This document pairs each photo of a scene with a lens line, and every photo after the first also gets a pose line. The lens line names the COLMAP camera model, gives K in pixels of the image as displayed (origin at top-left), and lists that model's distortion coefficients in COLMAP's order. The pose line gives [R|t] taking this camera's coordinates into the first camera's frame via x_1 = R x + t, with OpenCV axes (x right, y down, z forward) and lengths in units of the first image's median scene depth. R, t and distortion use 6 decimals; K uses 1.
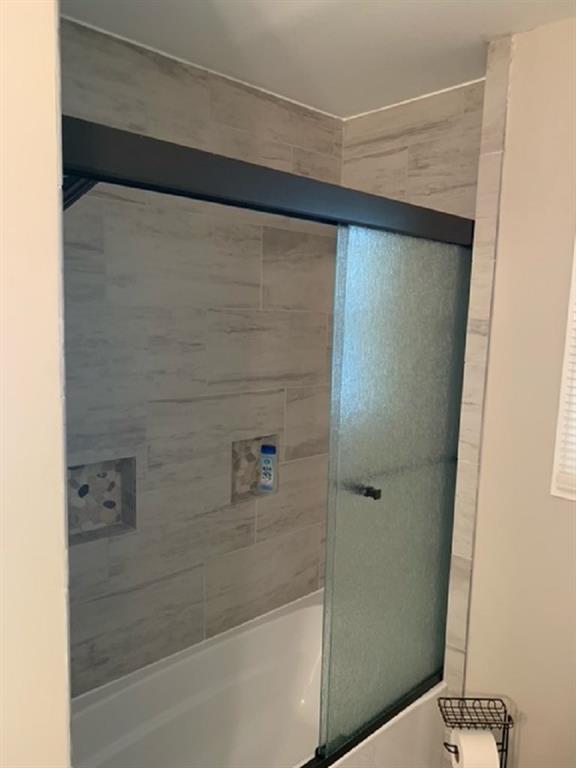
lens RADIAL K [[594.1, 0, 288.1], [0, 594.1, 385.8], [0, 0, 1]] dist [0.010399, -0.010482]
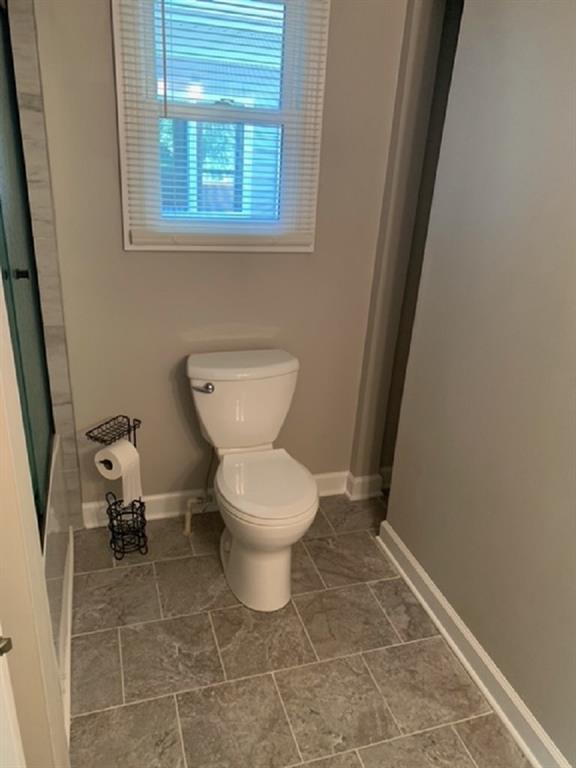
lens RADIAL K [[594.1, 0, 289.3], [0, 594.1, 384.1], [0, 0, 1]] dist [0.010399, -0.010482]
pose [[0.441281, -0.348490, 0.826938, -0.505324], [0.060057, 0.930916, 0.360261, 0.011399], [-0.895357, -0.109312, 0.431725, 0.099981]]
